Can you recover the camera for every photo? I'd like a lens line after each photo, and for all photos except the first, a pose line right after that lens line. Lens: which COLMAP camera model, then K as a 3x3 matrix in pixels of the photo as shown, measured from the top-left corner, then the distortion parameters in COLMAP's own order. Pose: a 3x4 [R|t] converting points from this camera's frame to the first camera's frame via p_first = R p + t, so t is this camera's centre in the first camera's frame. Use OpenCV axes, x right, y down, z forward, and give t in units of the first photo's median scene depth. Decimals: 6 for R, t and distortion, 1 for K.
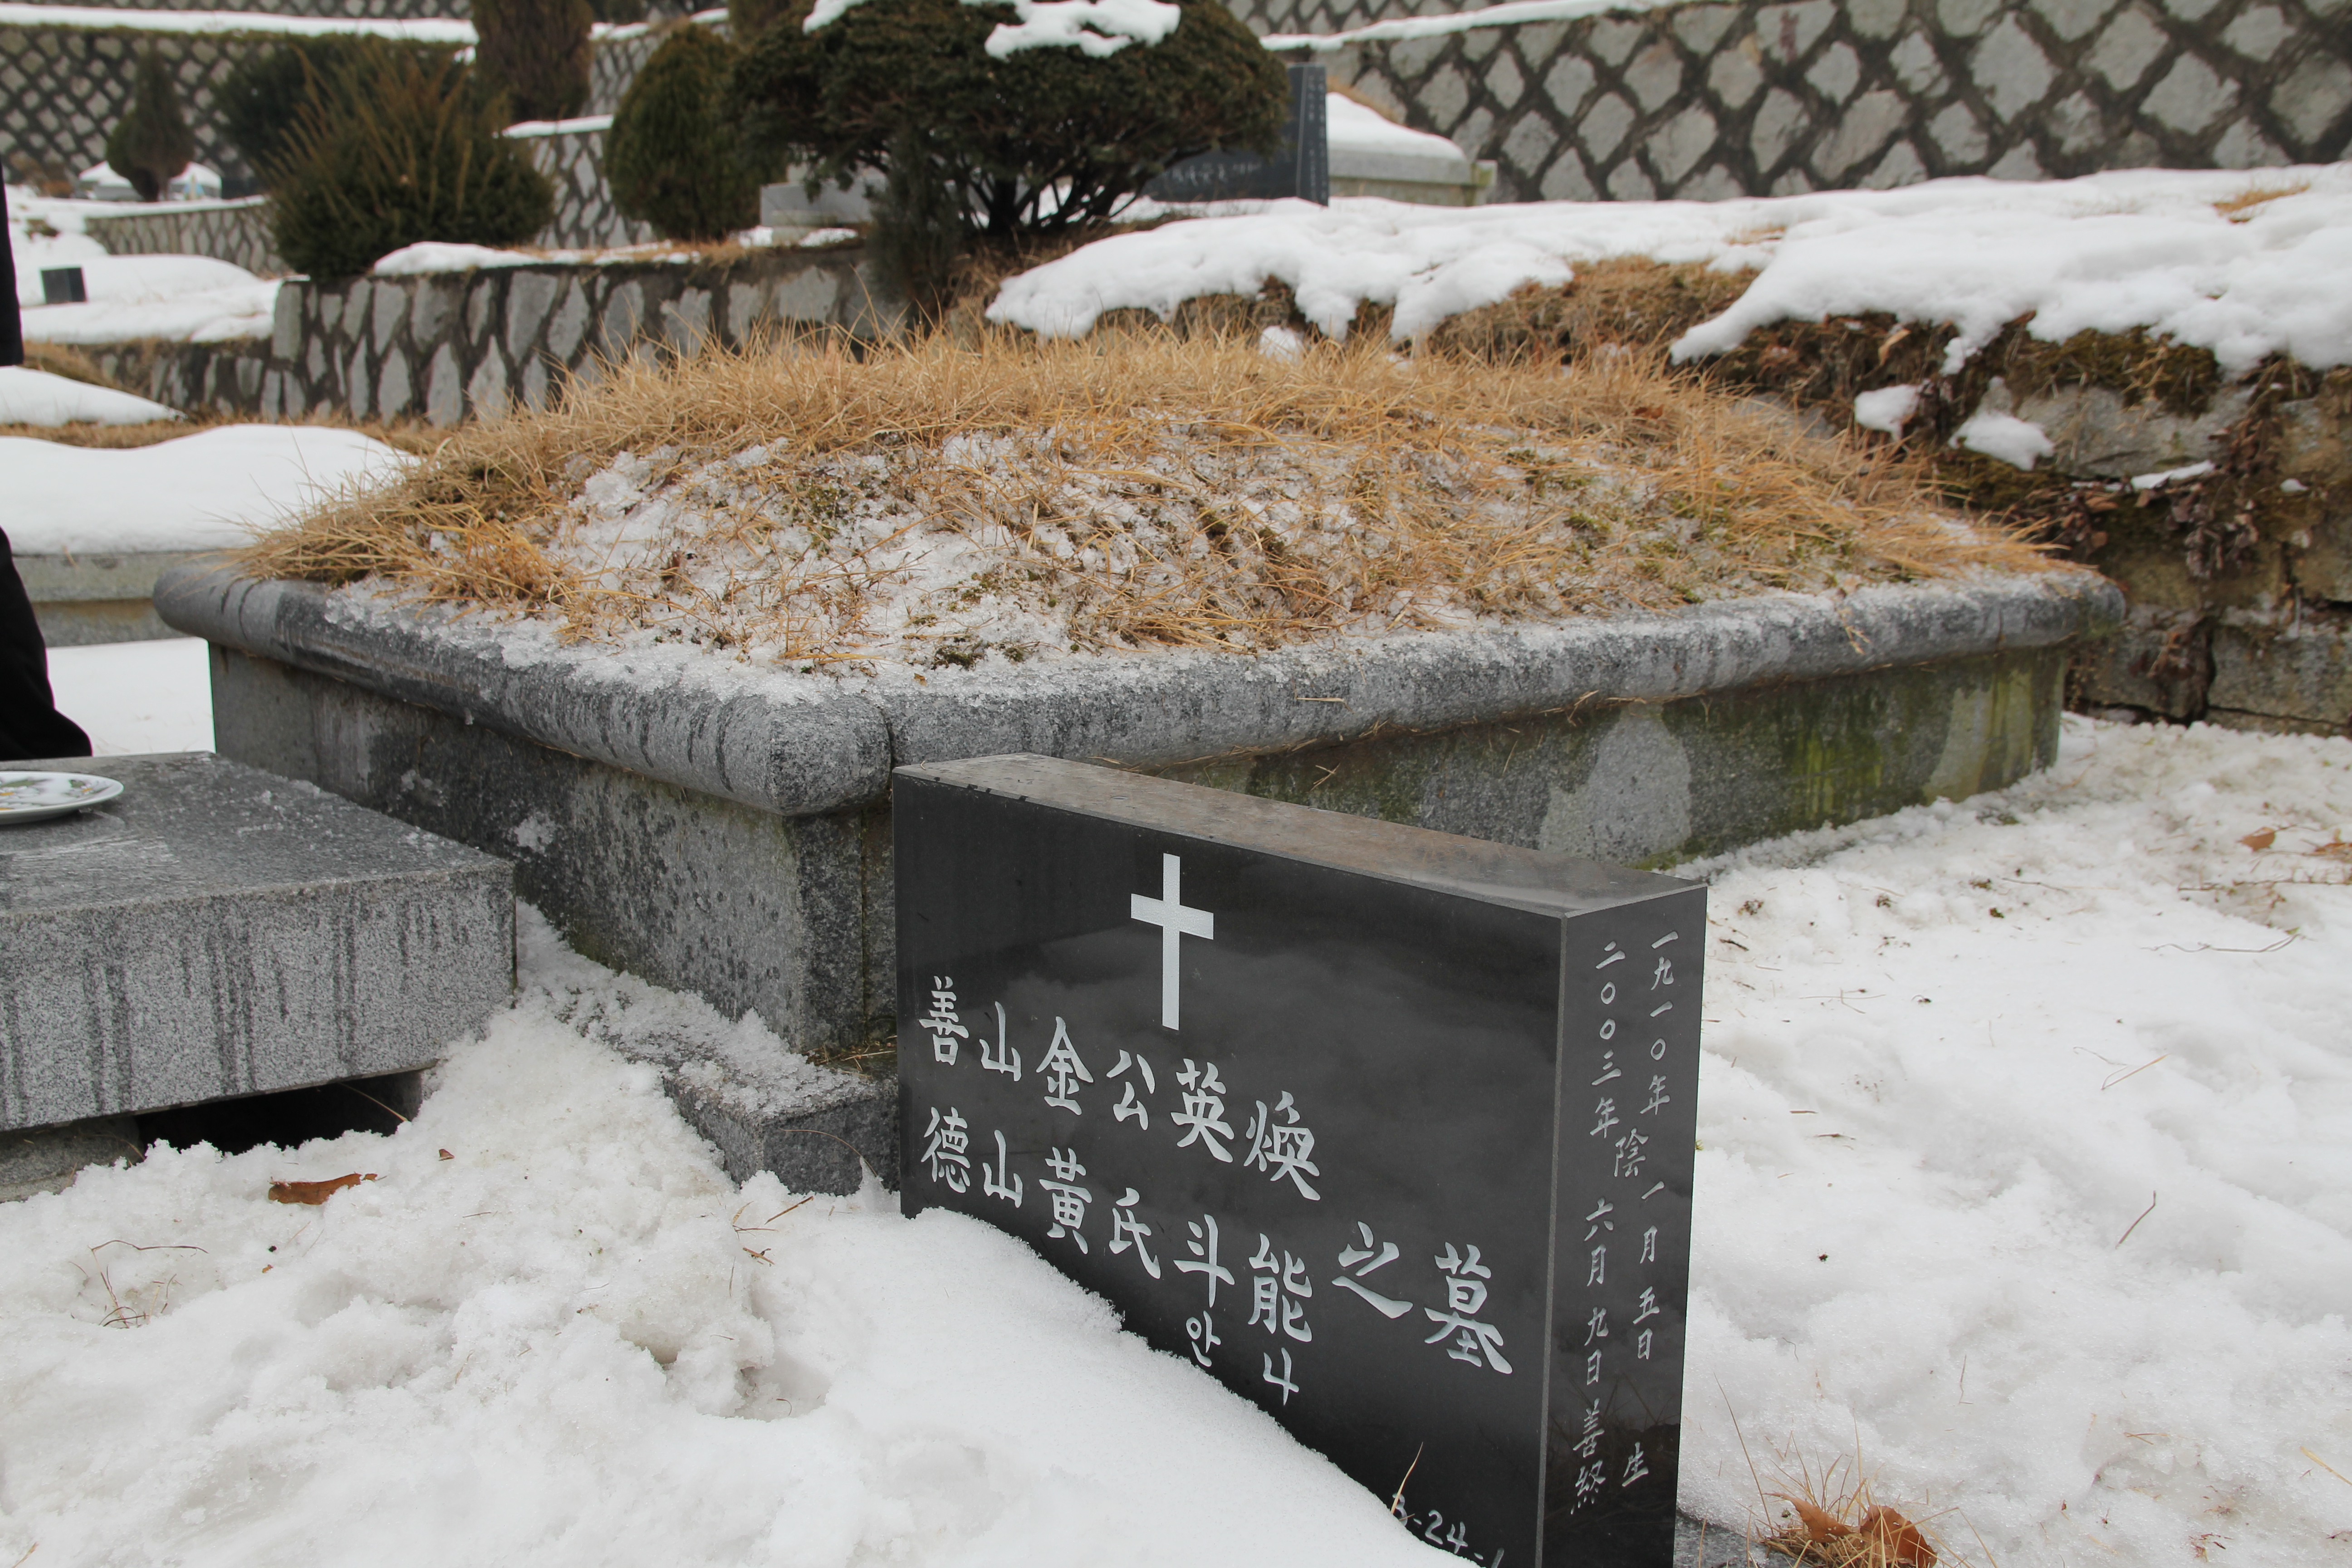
lens RADIAL K [[2312.6, 0, 1165.9], [0, 2312.6, 775.3], [0, 0, 1]] dist [-0.010794, 0.000000]
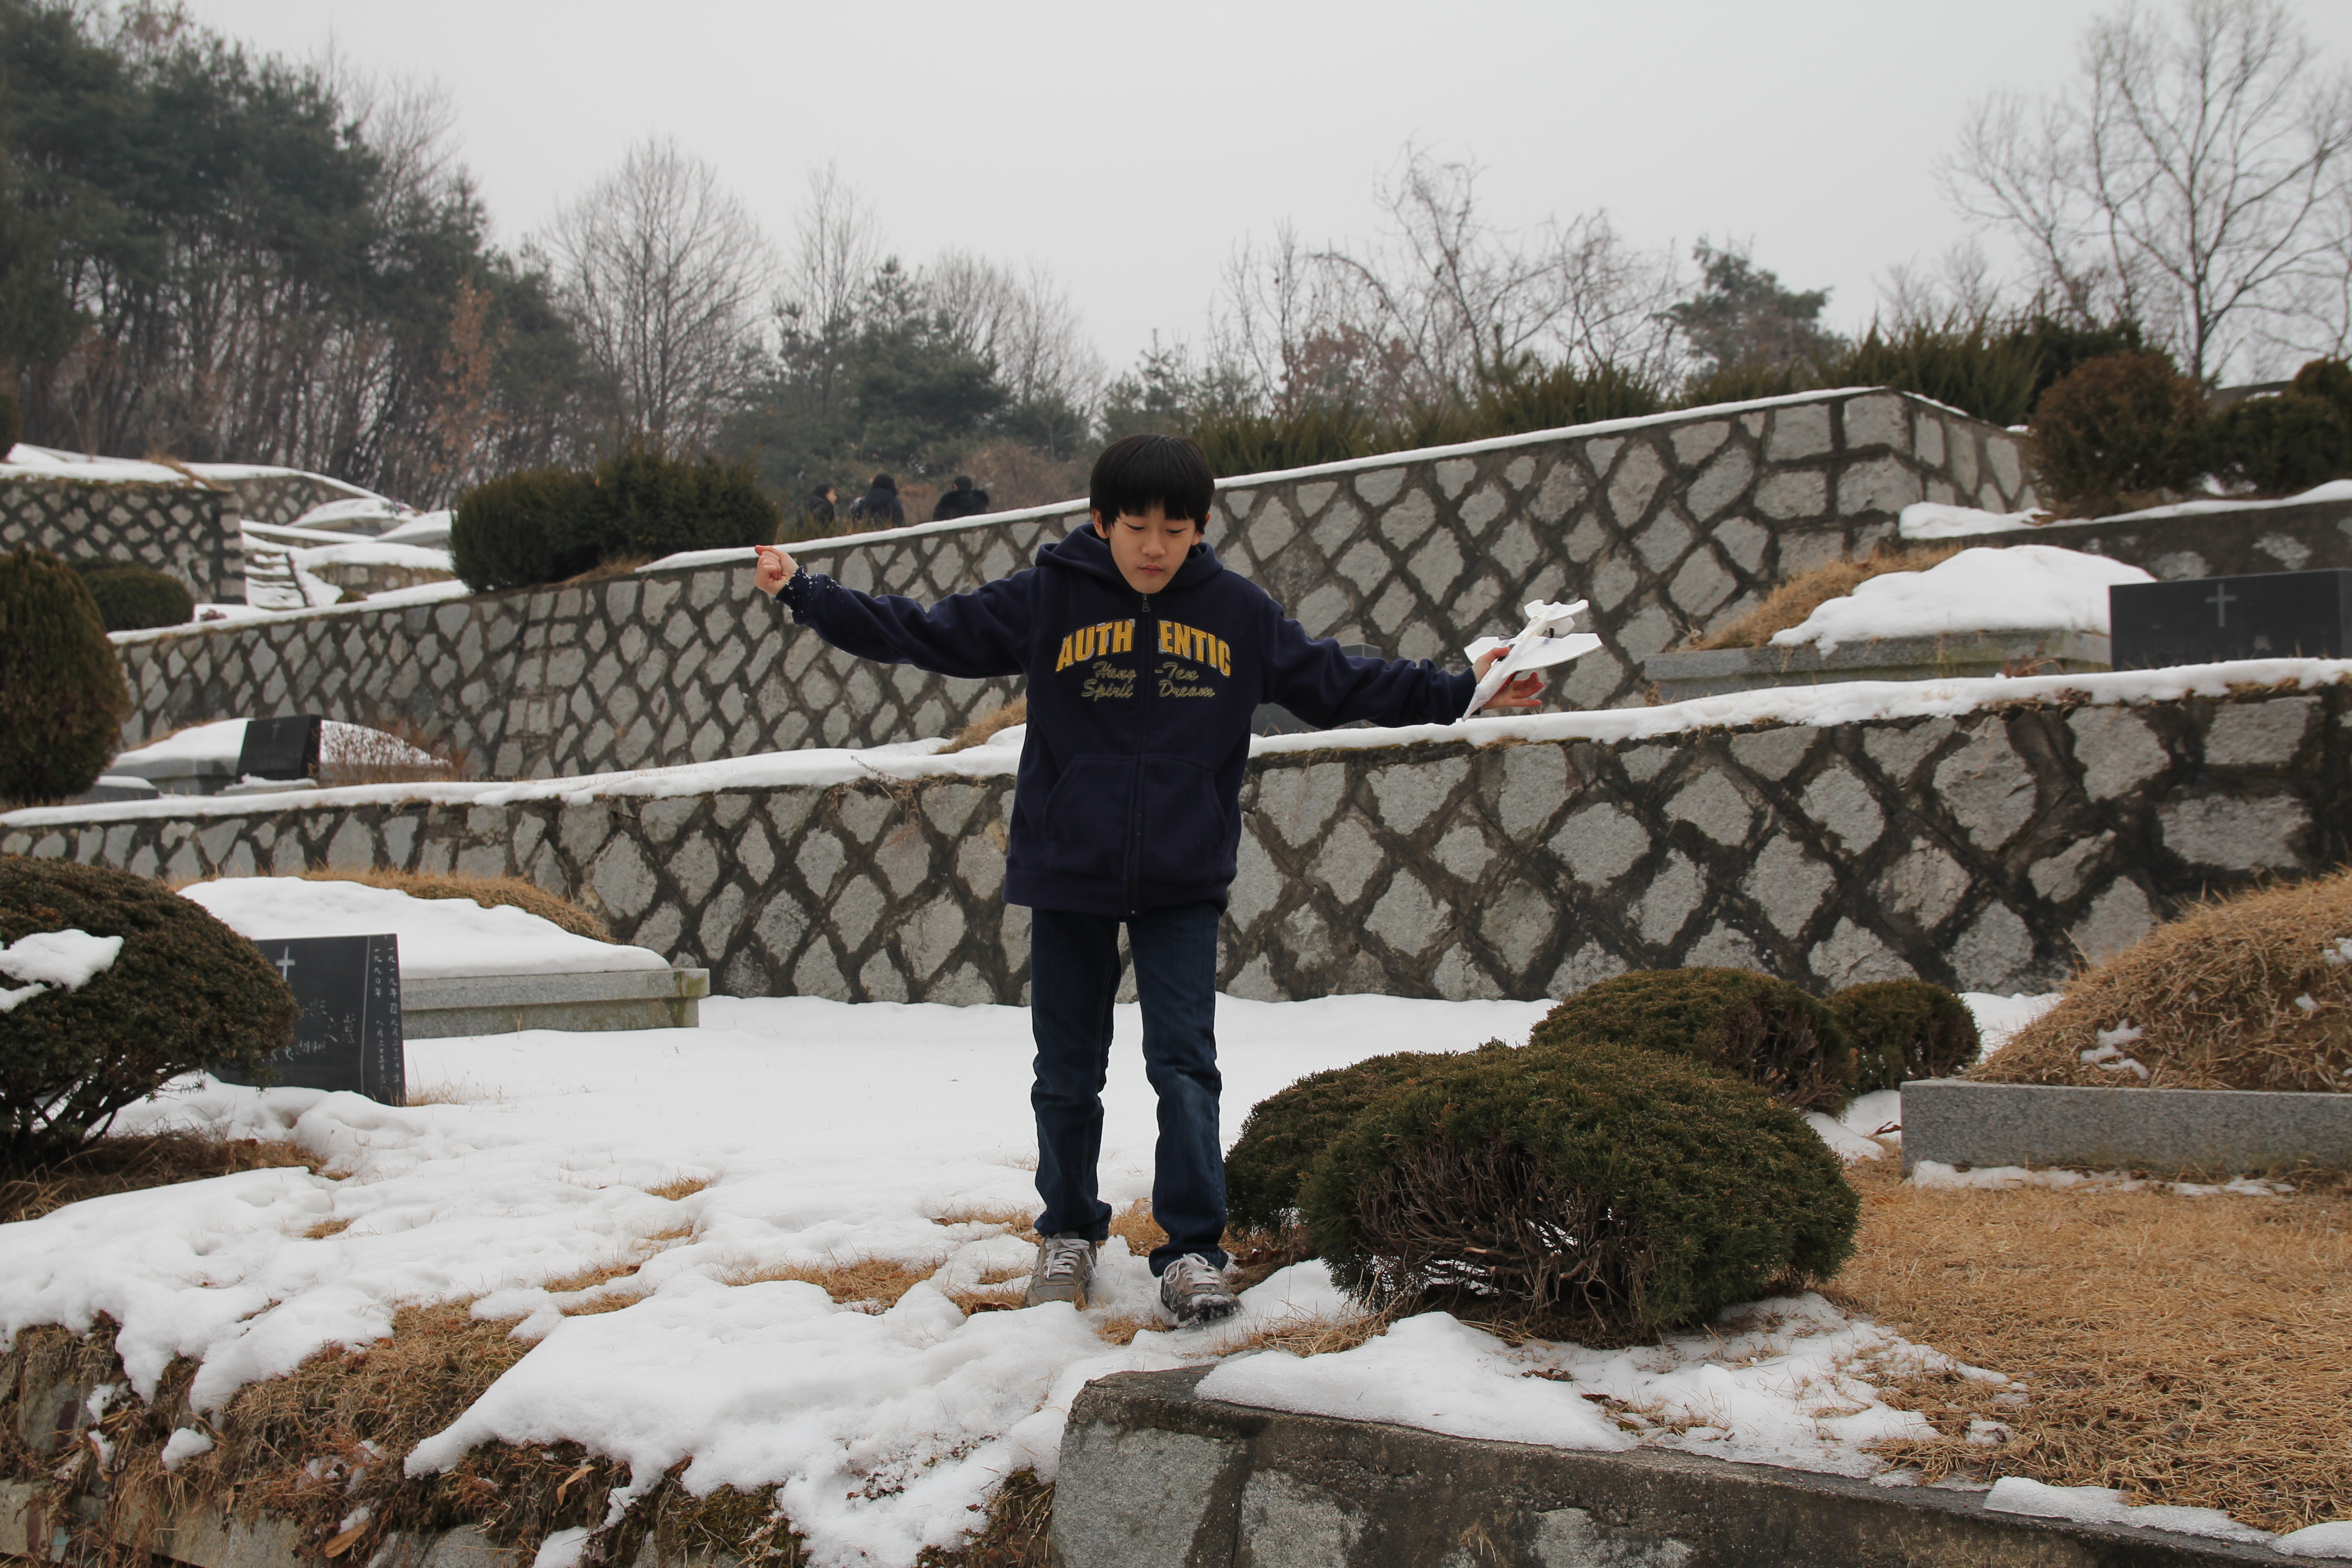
lens RADIAL K [[2941.9, 0, 1177.8], [0, 2941.9, 783.5], [0, 0, 1]] dist [0.030090, 0.000000]
pose [[0.989825, -0.019894, 0.140896, 0.409819], [0.051708, 0.972776, -0.225907, -0.186820], [-0.132566, 0.230894, 0.963906, -0.263985]]
